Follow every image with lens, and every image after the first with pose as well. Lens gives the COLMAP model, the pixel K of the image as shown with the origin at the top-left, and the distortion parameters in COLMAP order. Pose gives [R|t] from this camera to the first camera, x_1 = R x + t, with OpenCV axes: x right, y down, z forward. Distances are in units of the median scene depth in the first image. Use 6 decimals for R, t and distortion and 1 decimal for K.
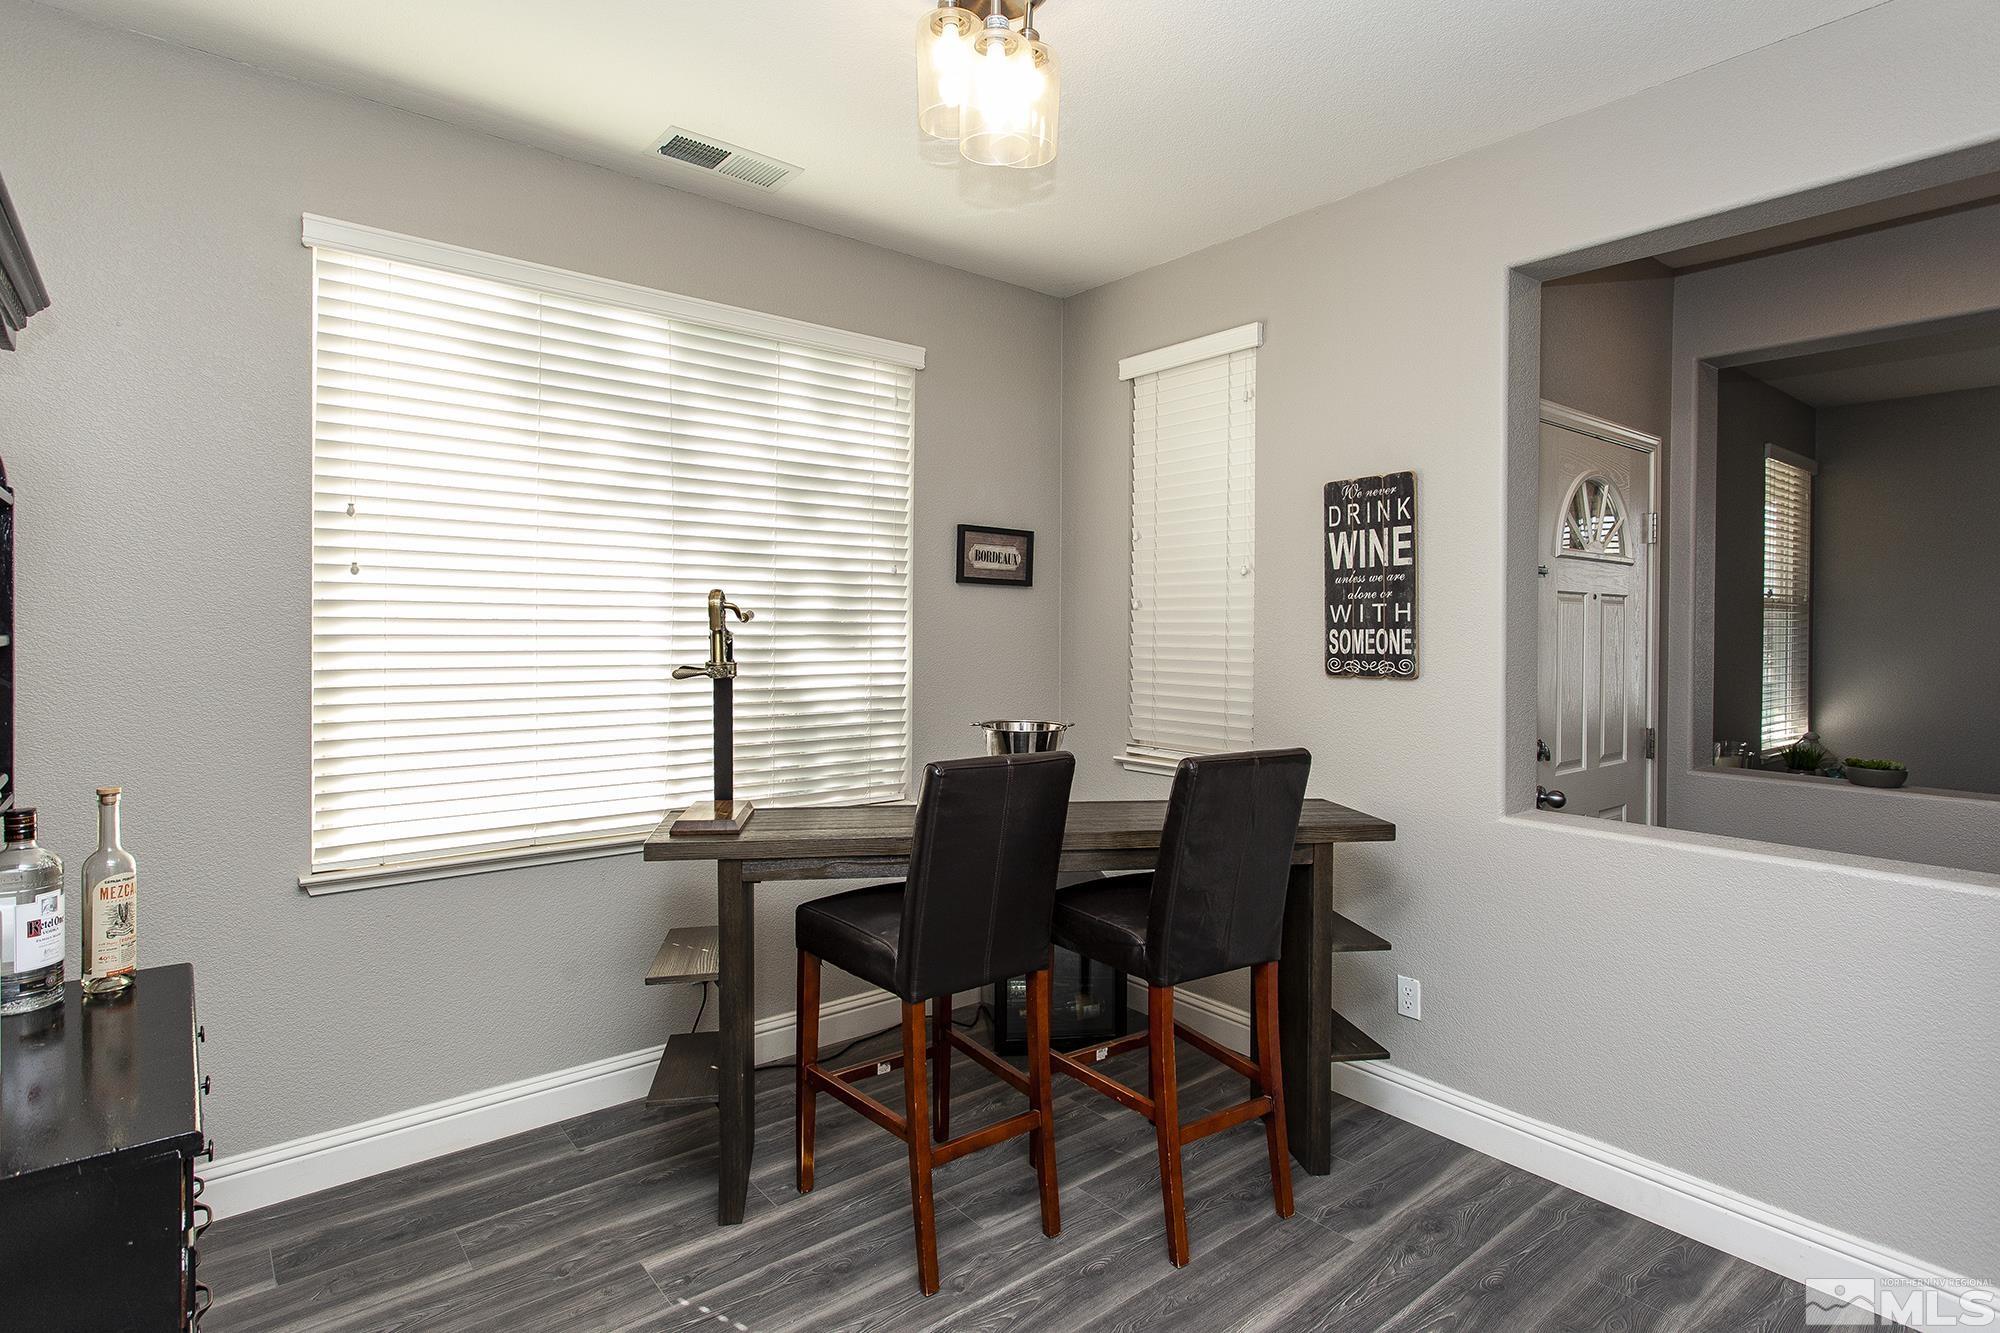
lens RADIAL K [[987.2, 0, 990.2], [0, 987.2, 647.3], [0, 0, 1]] dist [0.002092, 0.002357]
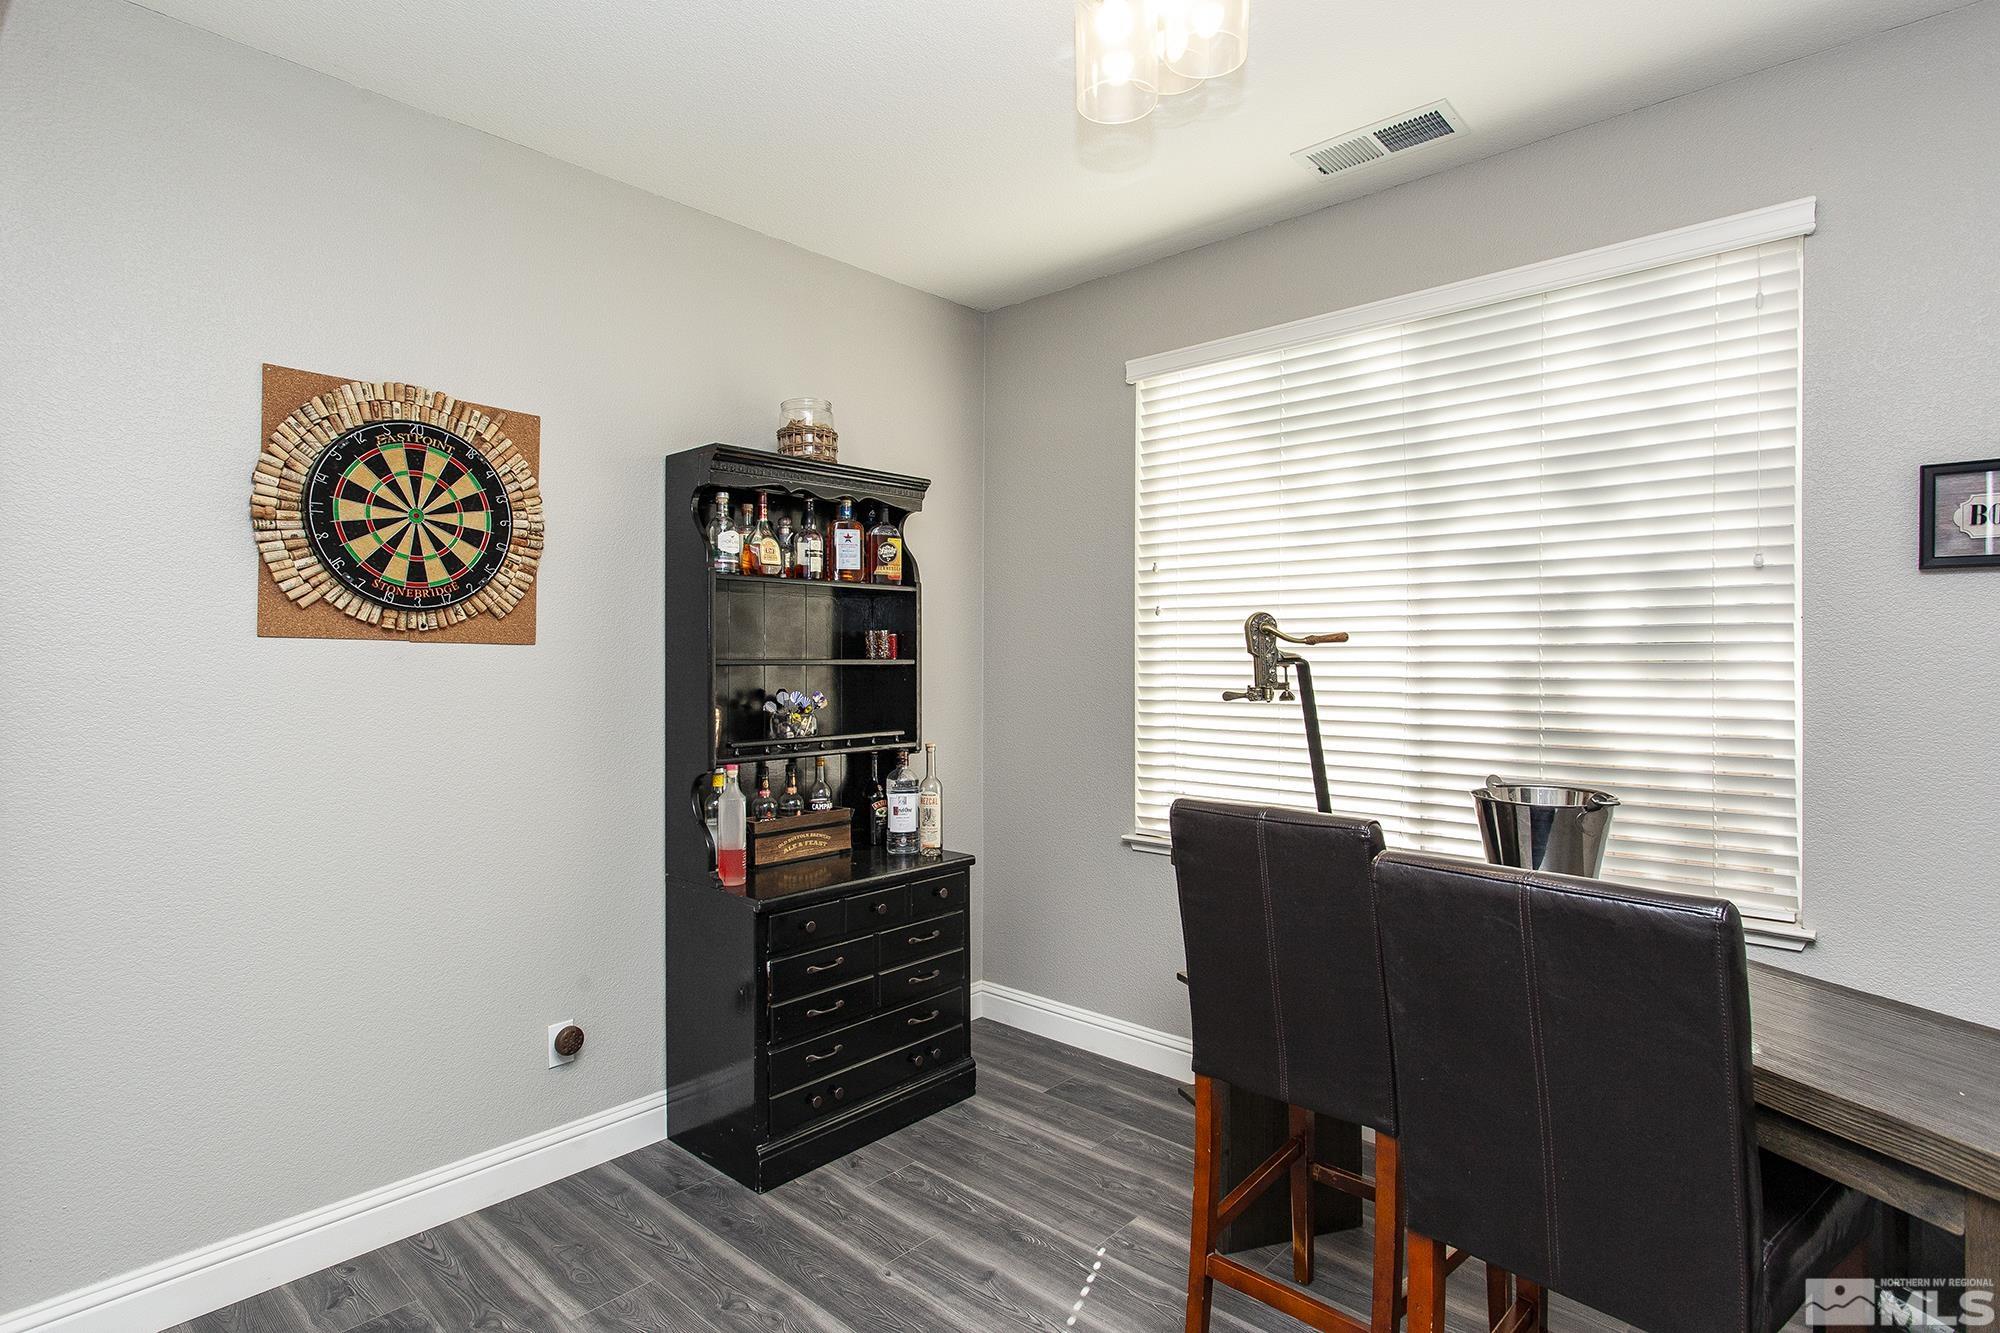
lens RADIAL K [[987.2, 0, 992.5], [0, 987.2, 668.3], [0, 0, 1]] dist [0.002092, 0.002357]
pose [[0.184621, 0.004609, -0.982799, 0.540167], [-0.016998, 0.999854, 0.001496, -0.000828], [0.982663, 0.016430, 0.184672, 0.465199]]
